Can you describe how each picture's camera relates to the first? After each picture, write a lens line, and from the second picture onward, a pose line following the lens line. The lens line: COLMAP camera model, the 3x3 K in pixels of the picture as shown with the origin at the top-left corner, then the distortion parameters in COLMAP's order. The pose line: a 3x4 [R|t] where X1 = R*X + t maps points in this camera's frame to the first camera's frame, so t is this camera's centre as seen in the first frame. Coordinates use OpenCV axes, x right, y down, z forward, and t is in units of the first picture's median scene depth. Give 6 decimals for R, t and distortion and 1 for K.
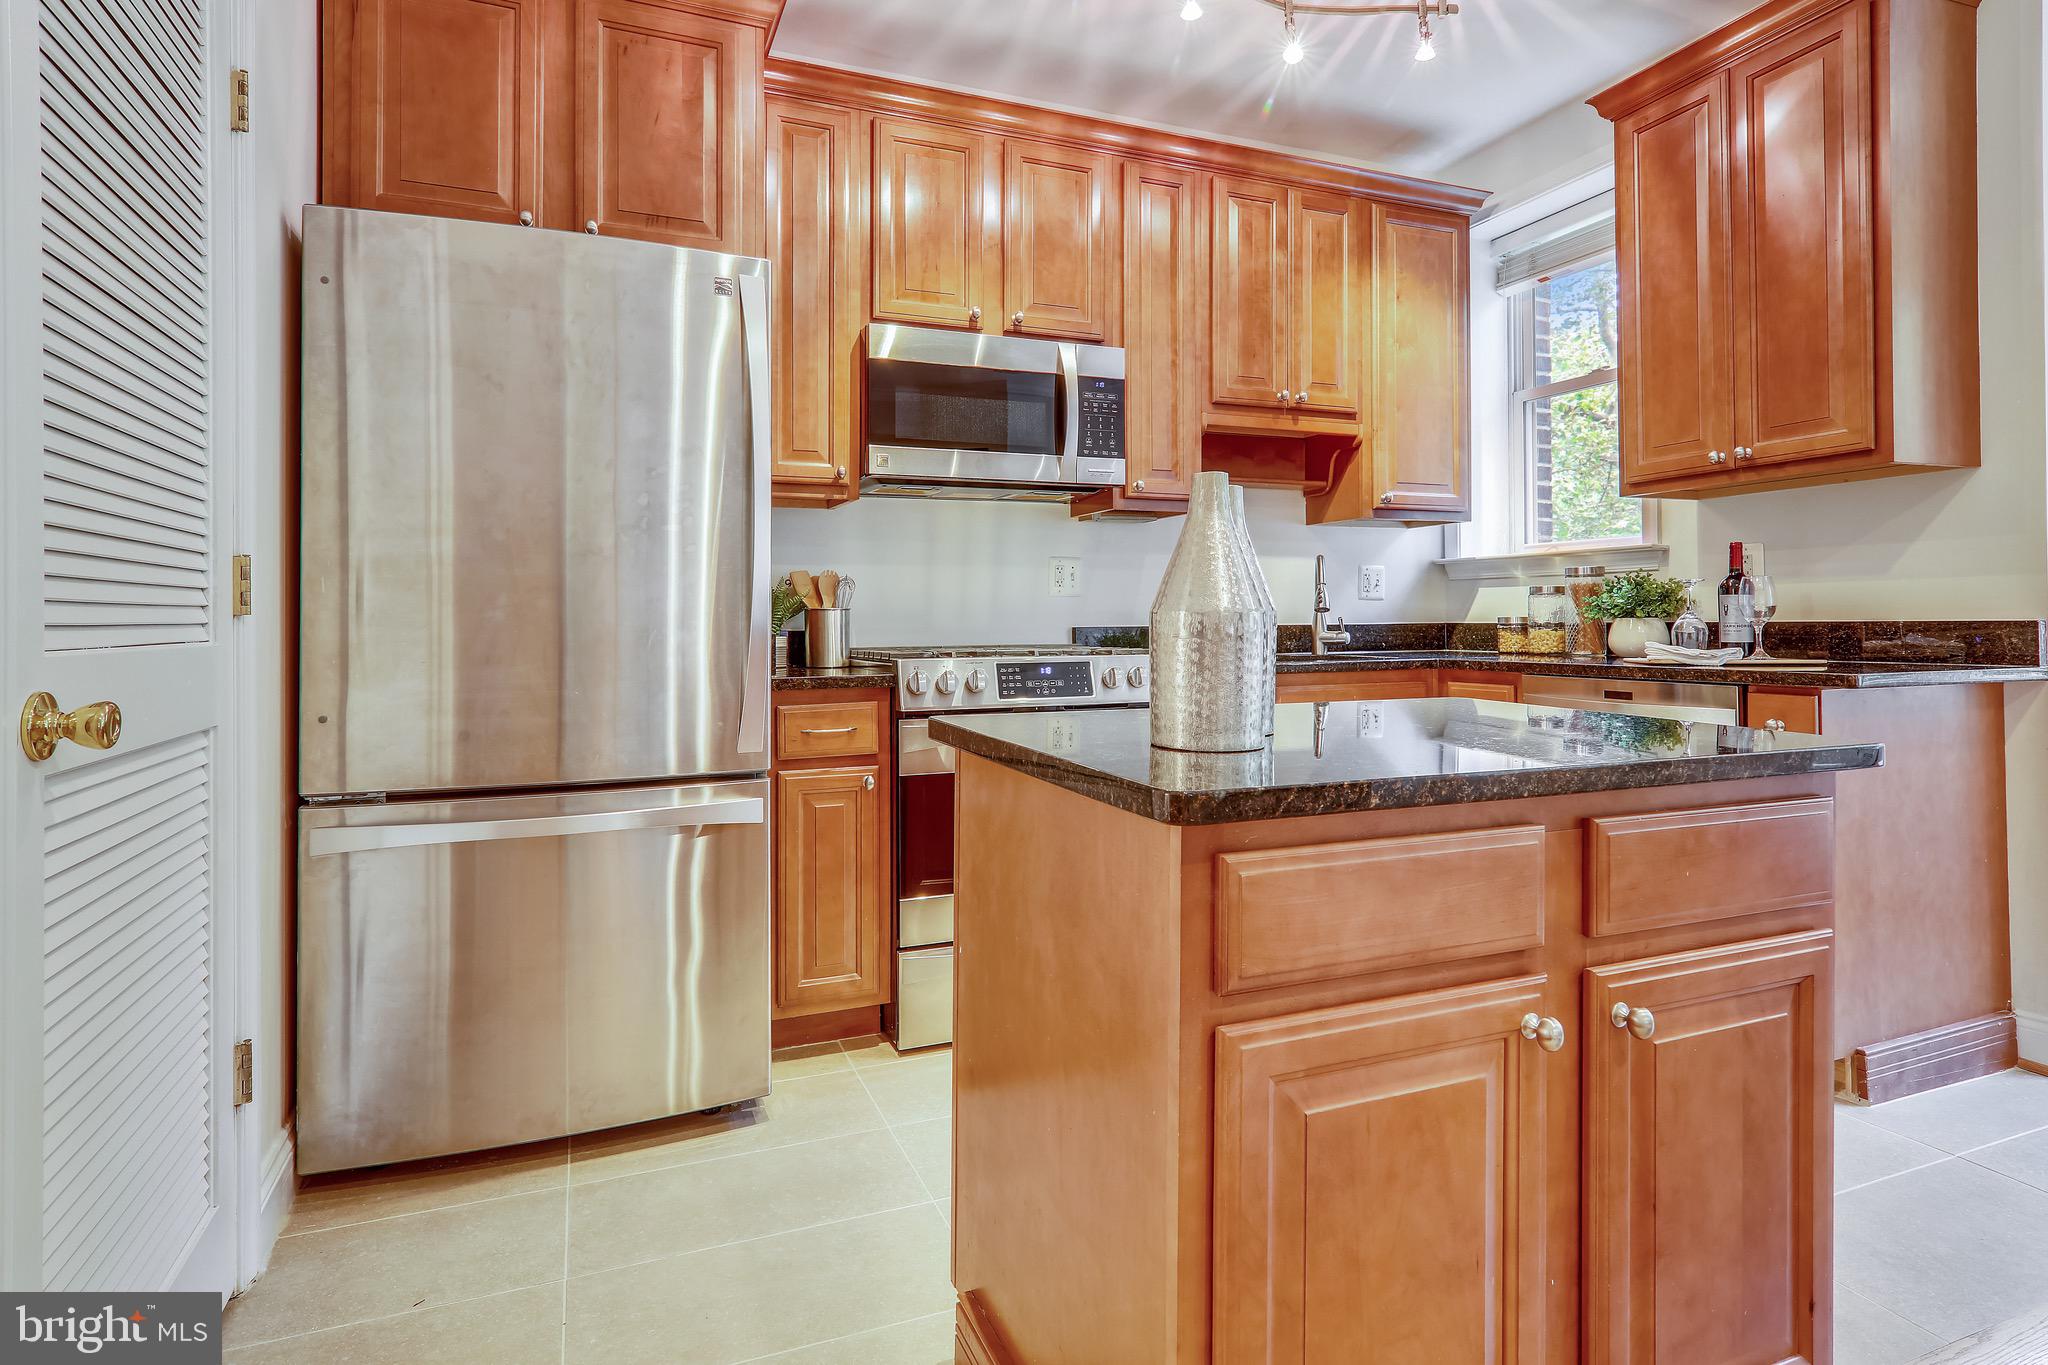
lens RADIAL K [[1059.6, 0, 1020.0], [0, 1059.6, 616.7], [0, 0, 1]] dist [-0.002064, -0.000038]
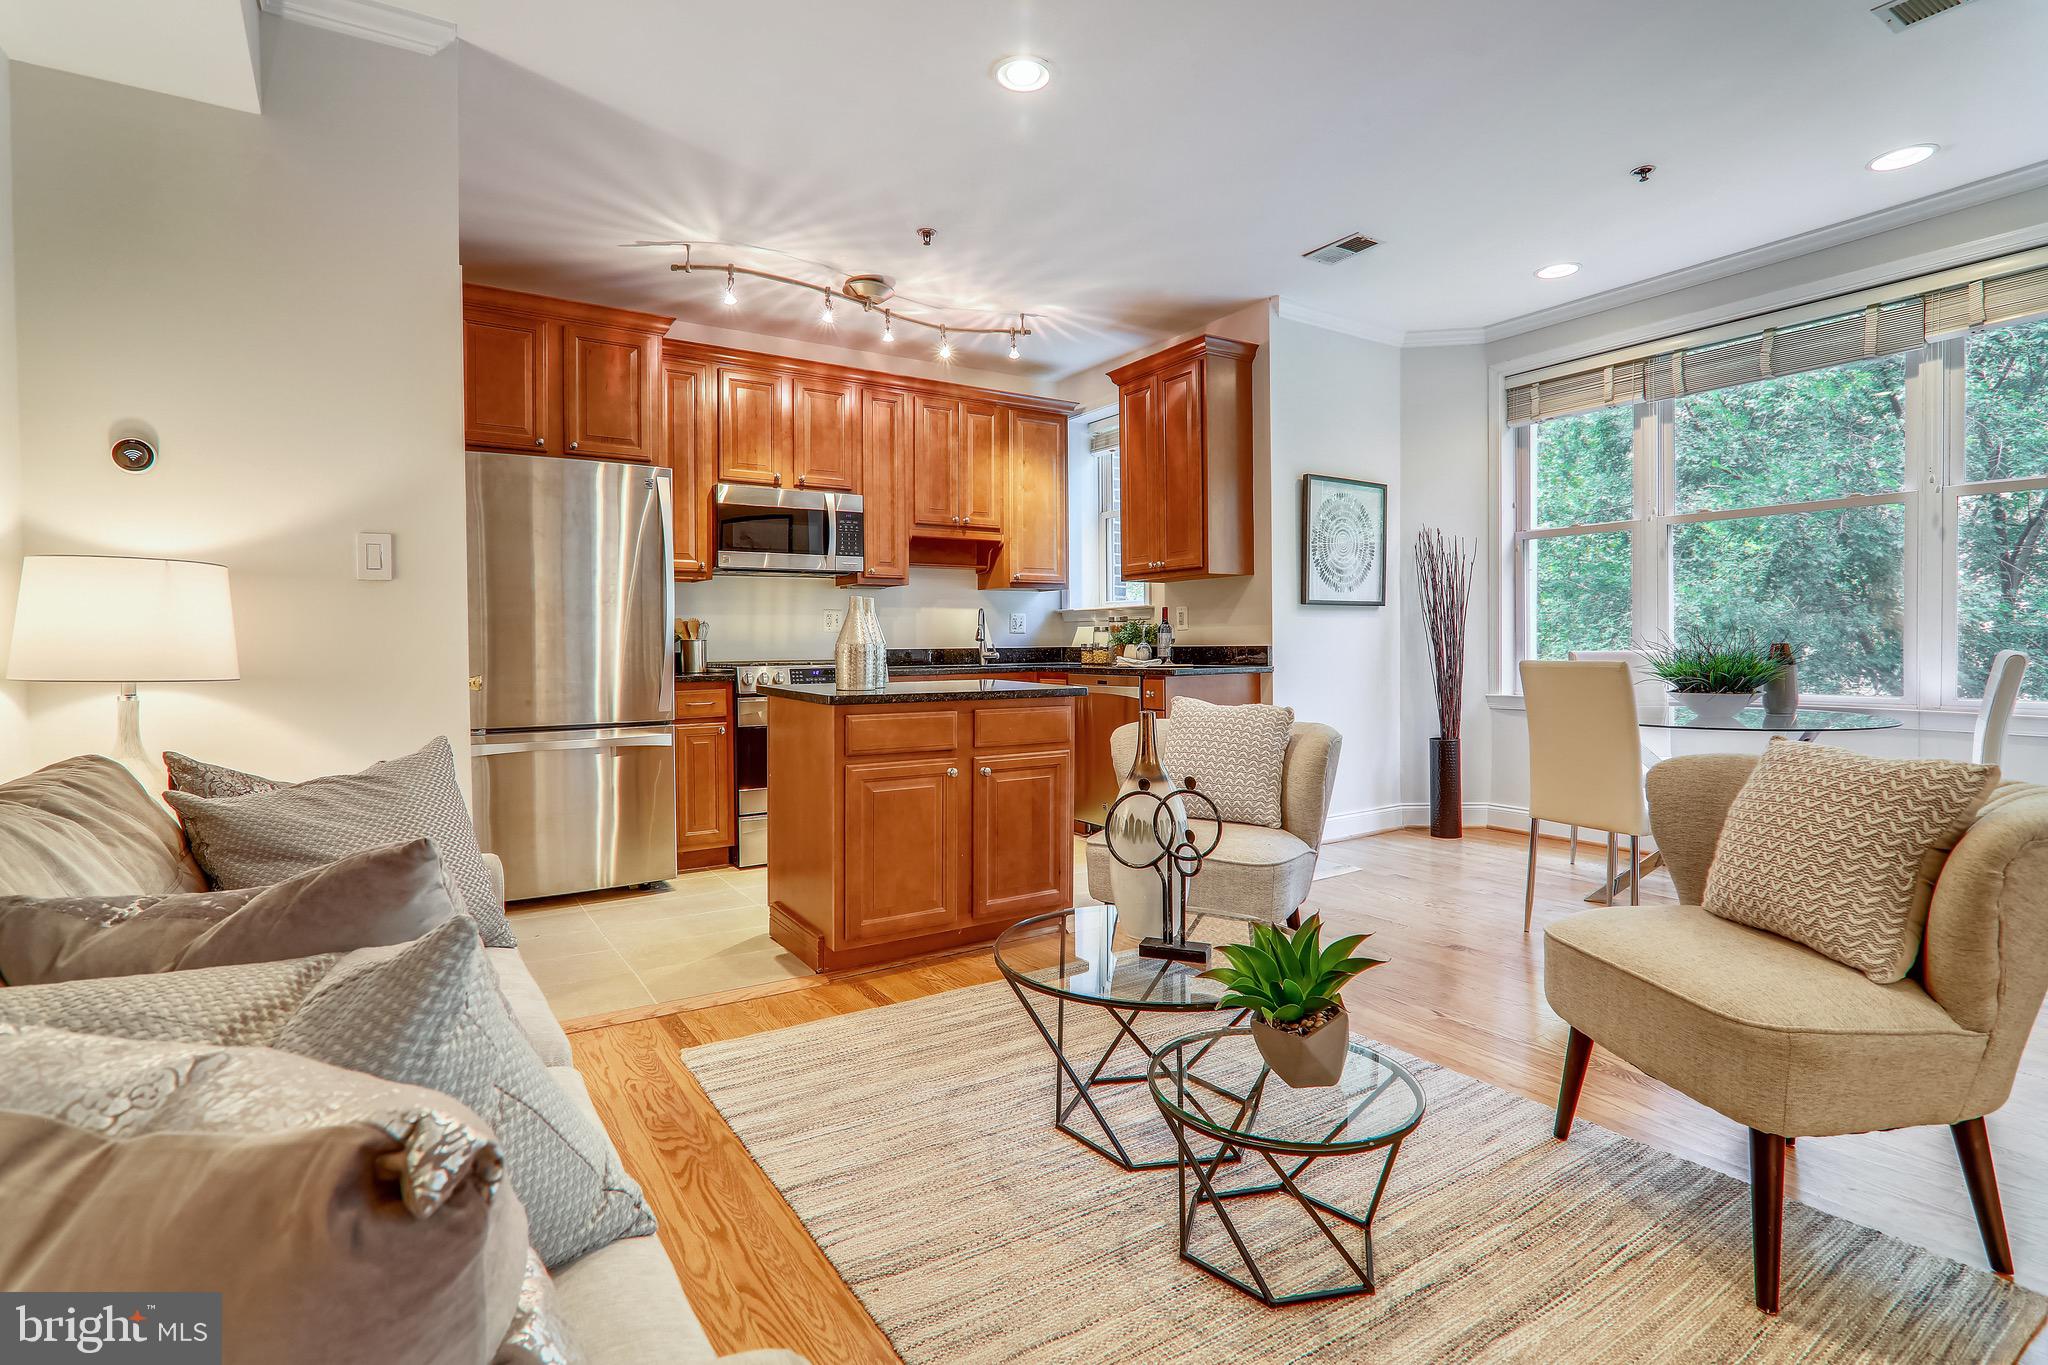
lens RADIAL K [[955.5, 0, 1017.0], [0, 955.5, 672.5], [0, 0, 1]] dist [-0.023075, -0.000147]
pose [[0.981312, -0.006828, 0.192302, 0.042868], [0.000495, 0.999456, 0.032962, -0.005243], [-0.192423, -0.032251, 0.980782, -0.668283]]
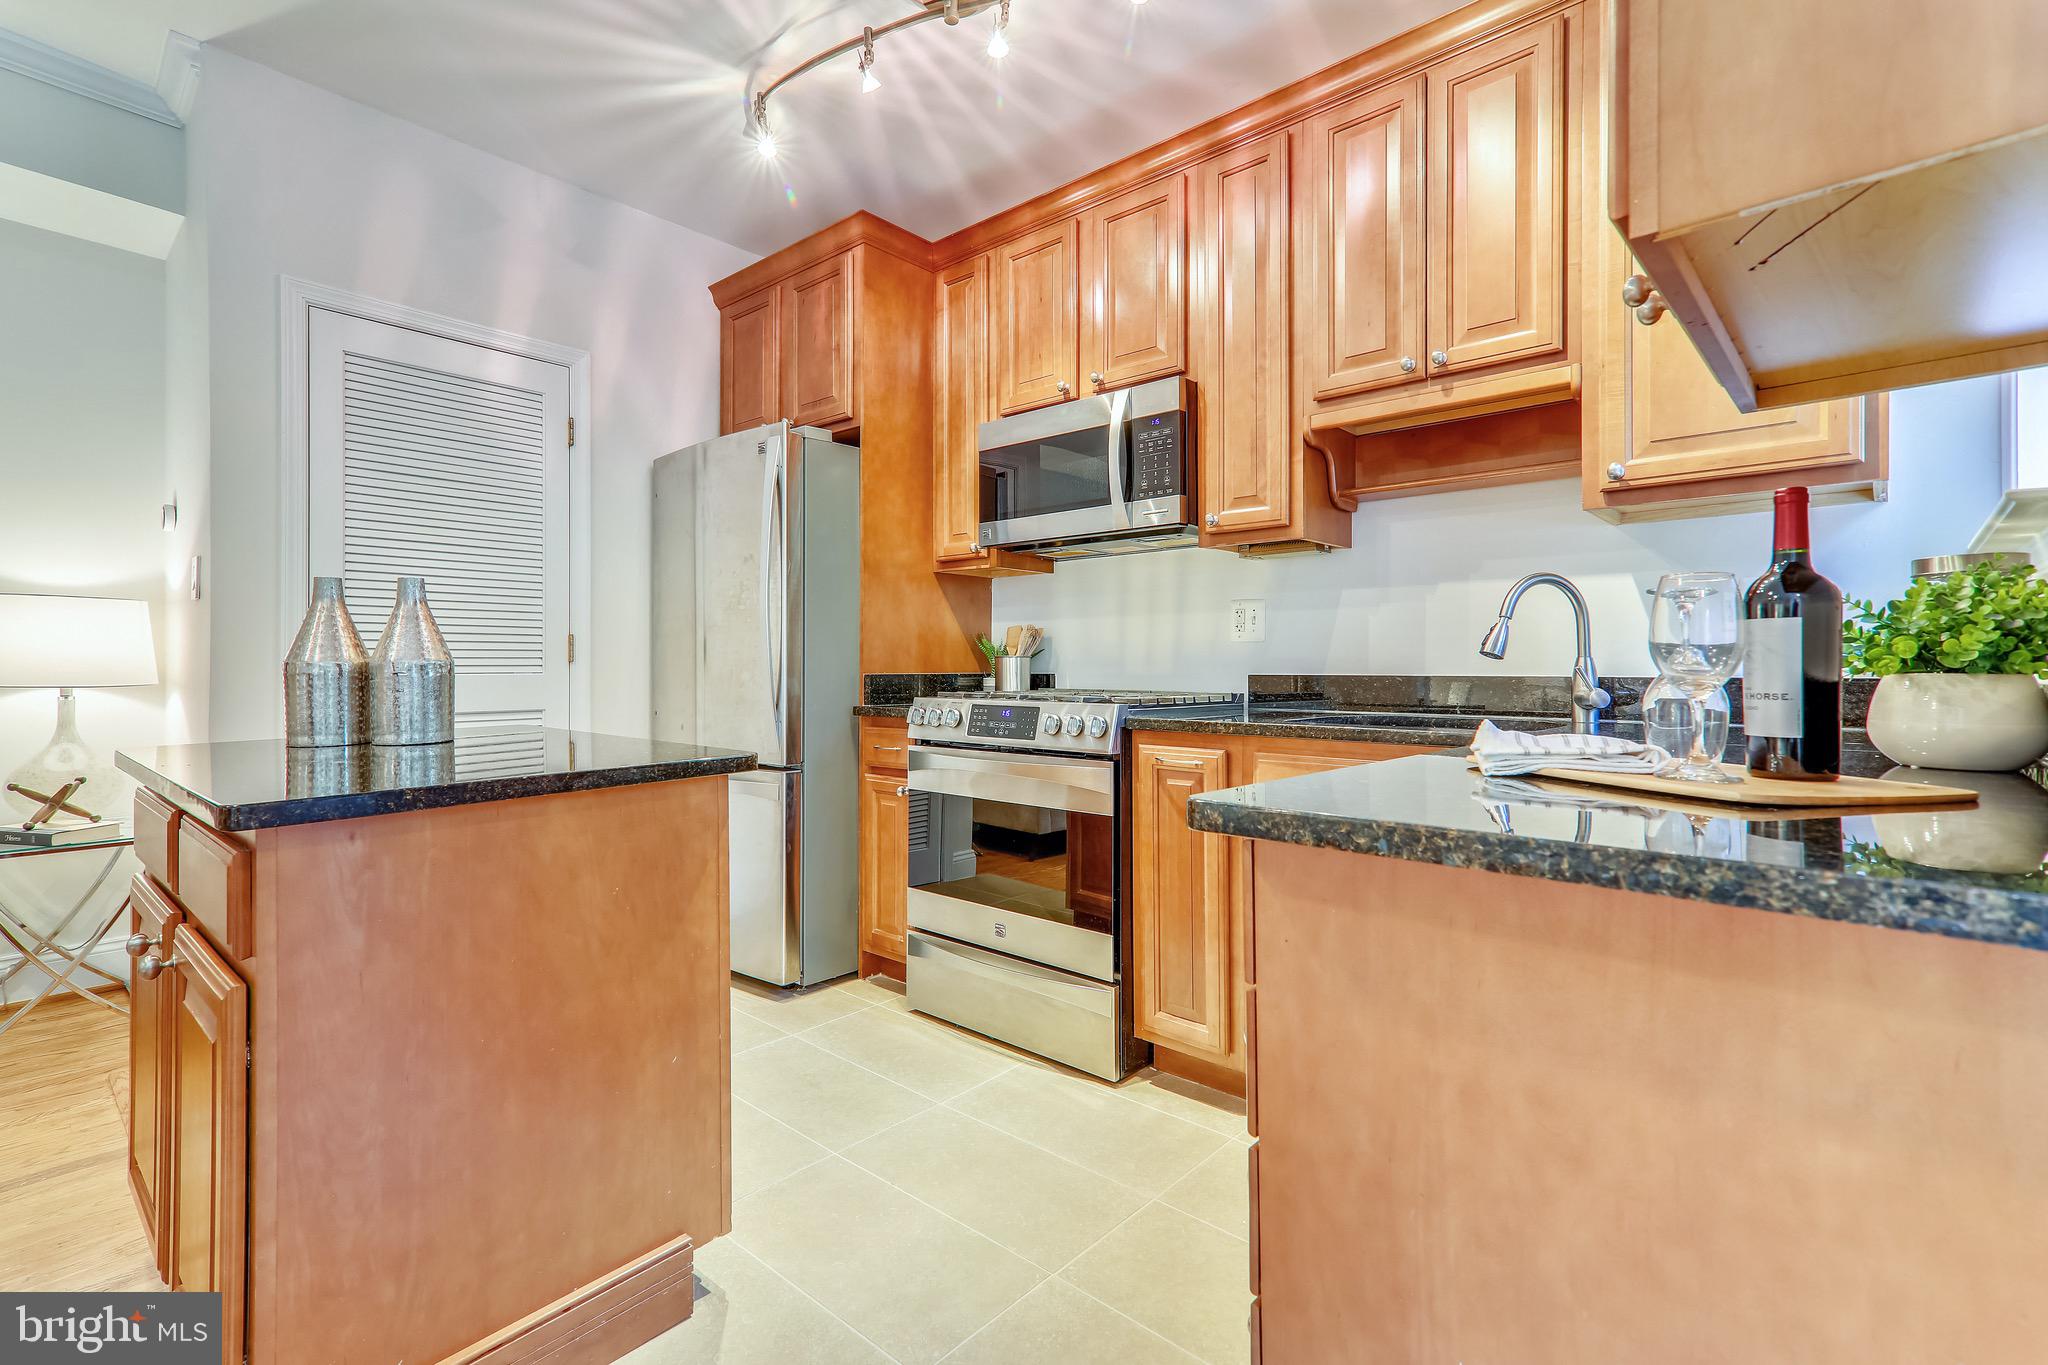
lens RADIAL K [[923.2, 0, 1059.8], [0, 923.2, 668.6], [0, 0, 1]] dist [0.000876, 0.000006]
pose [[0.464091, 0.006881, -0.885761, 0.785162], [0.002963, 0.999952, 0.009321, -0.003446], [0.885783, -0.006950, 0.464048, 0.539200]]
